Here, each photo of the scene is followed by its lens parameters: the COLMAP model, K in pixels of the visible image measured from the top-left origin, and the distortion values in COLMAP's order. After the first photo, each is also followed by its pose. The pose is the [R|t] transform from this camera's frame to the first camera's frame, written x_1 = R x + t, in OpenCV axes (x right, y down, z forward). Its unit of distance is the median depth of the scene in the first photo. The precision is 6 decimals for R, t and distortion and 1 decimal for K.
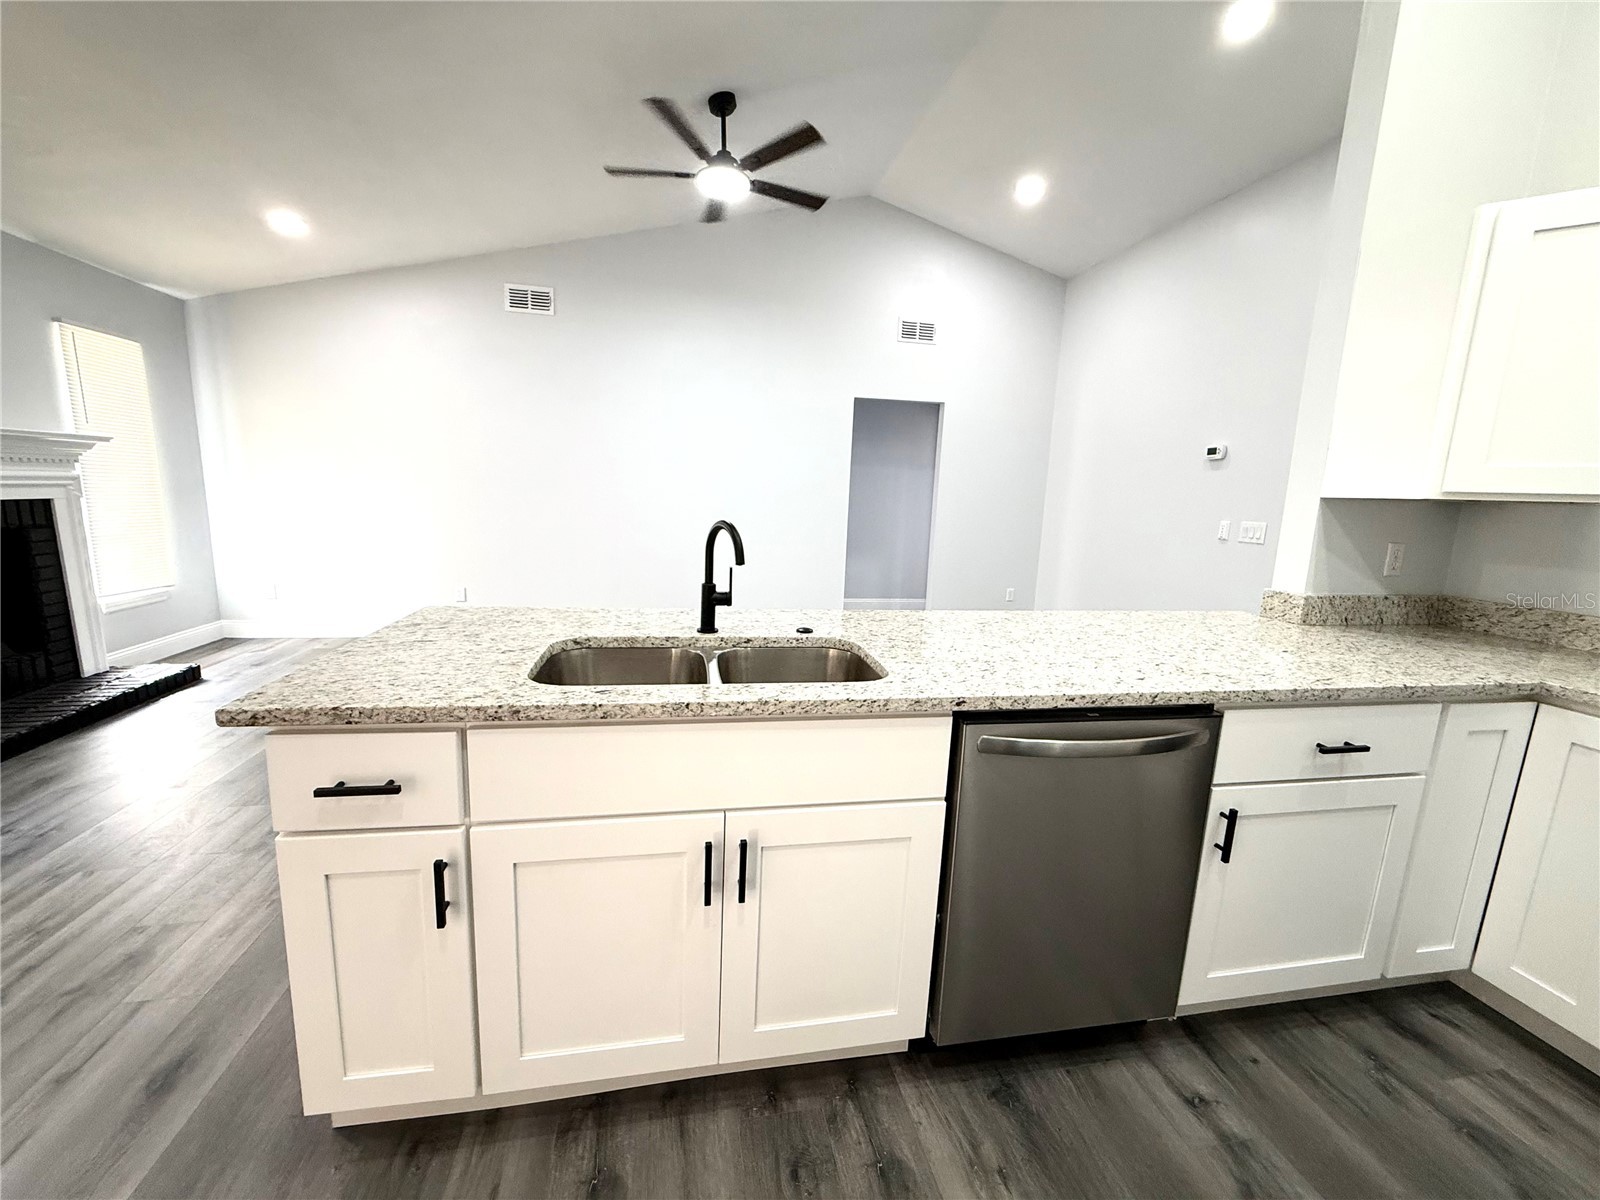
lens RADIAL K [[637.4, 0, 797.8], [0, 637.4, 601.6], [0, 0, 1]] dist [0.000201, -0.000174]
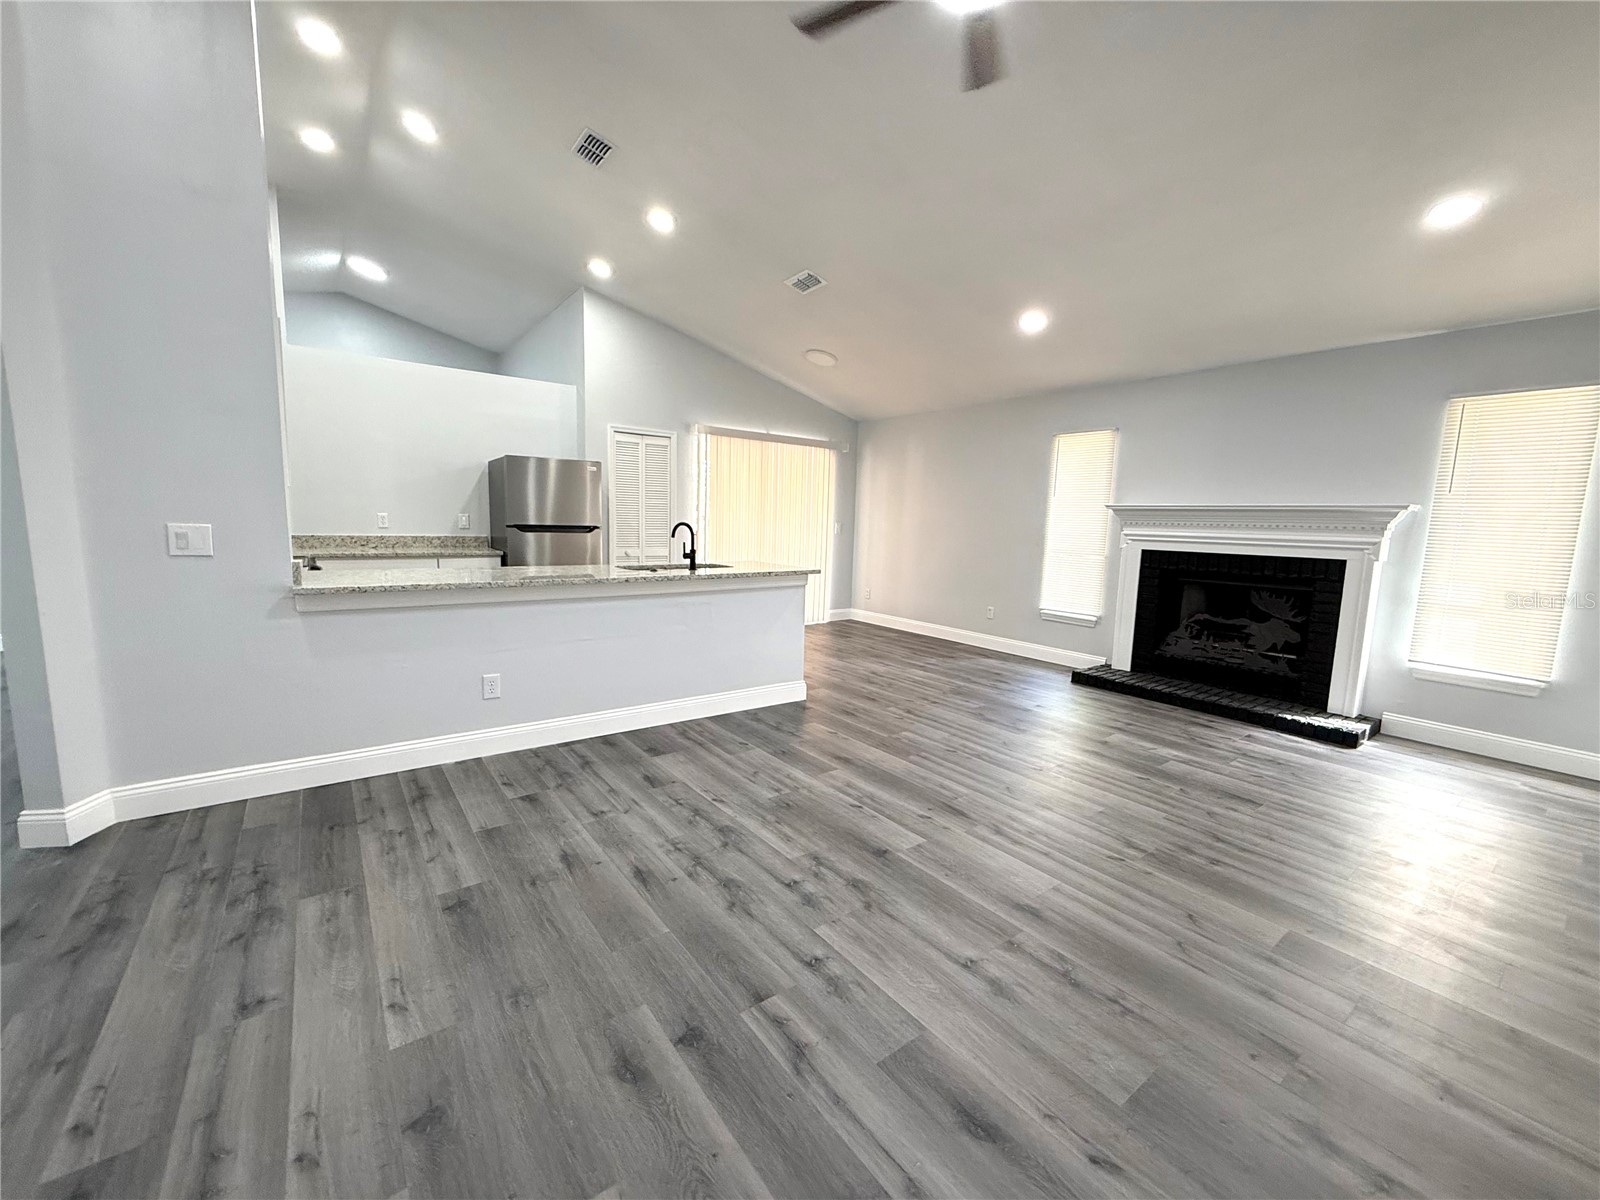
lens RADIAL K [[637.4, 0, 798.2], [0, 637.4, 602.5], [0, 0, 1]] dist [0.000201, -0.000174]
pose [[-0.901093, -0.006472, -0.433577, 0.574536], [-0.136038, 0.953628, 0.268490, -0.566438], [0.411734, 0.300917, -0.860188, 3.460073]]
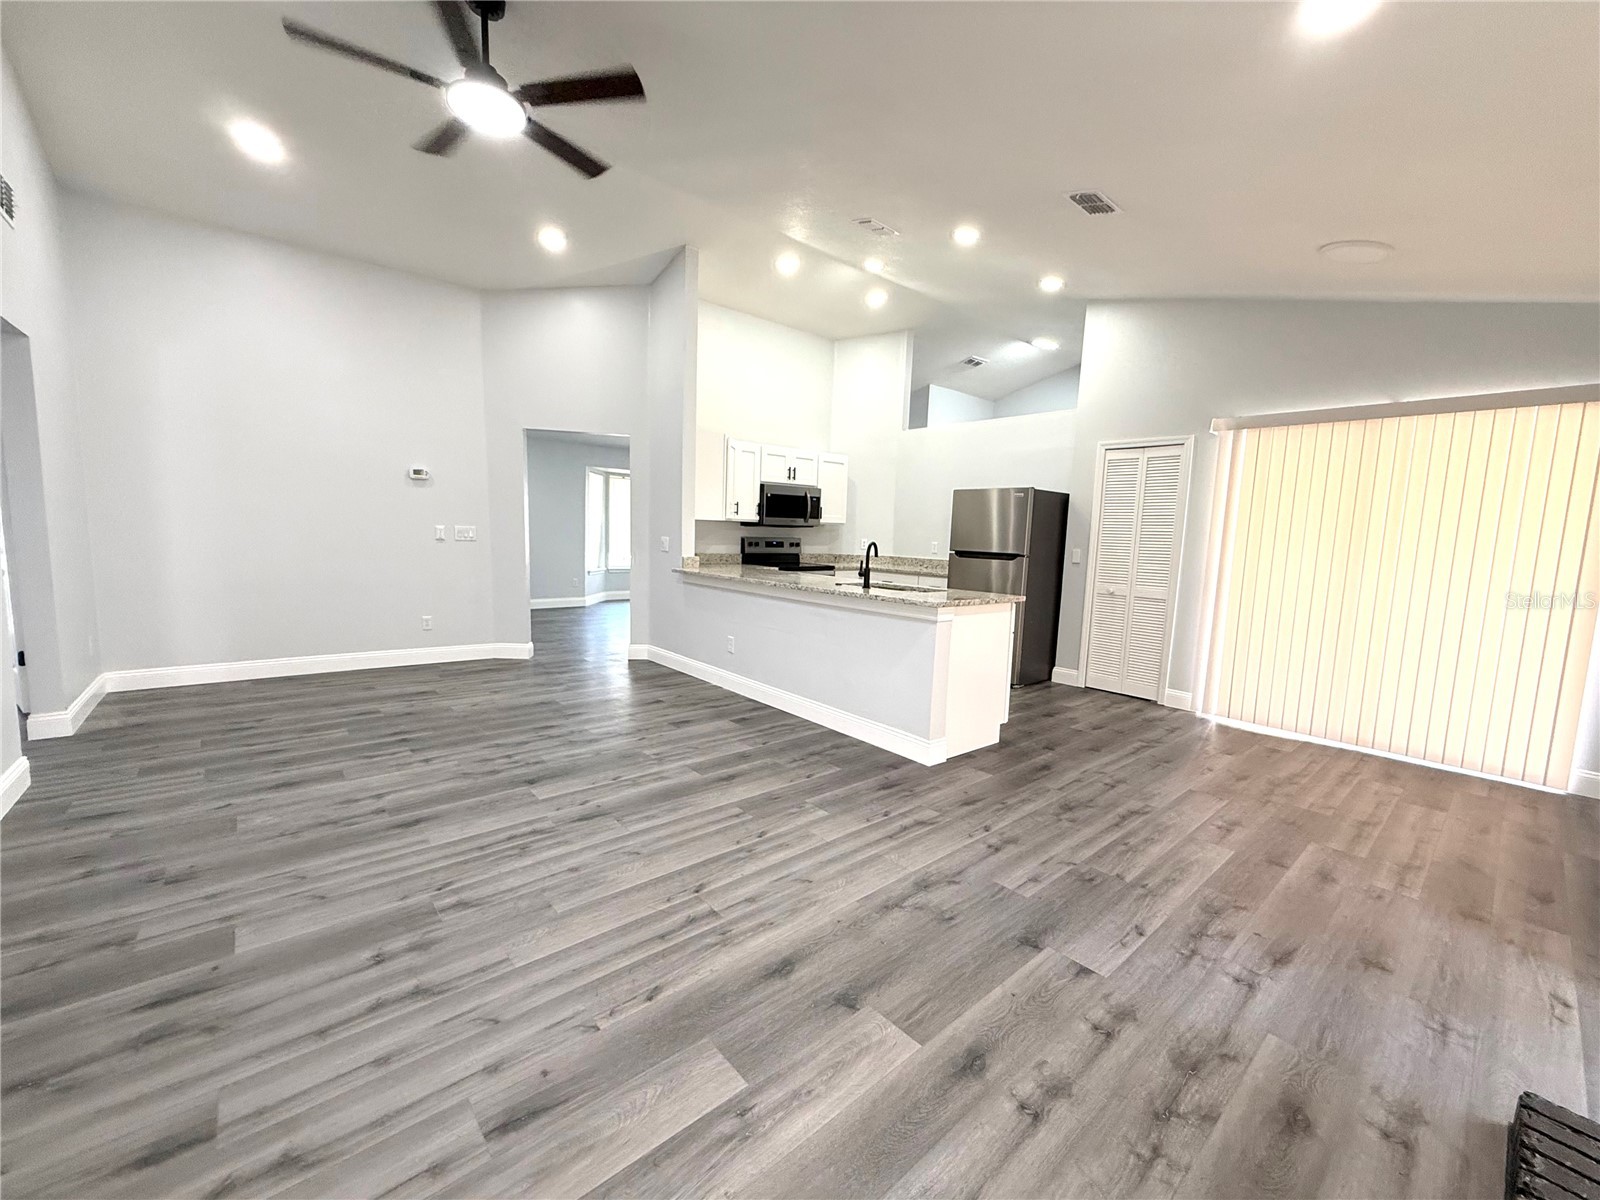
lens RADIAL K [[637.4, 0, 798.2], [0, 637.4, 600.1], [0, 0, 1]] dist [0.000201, -0.000174]
pose [[-0.489251, -0.148510, 0.859406, -2.238876], [0.097361, 0.969936, 0.223037, -0.505963], [-0.866692, 0.192794, -0.460083, 2.497435]]
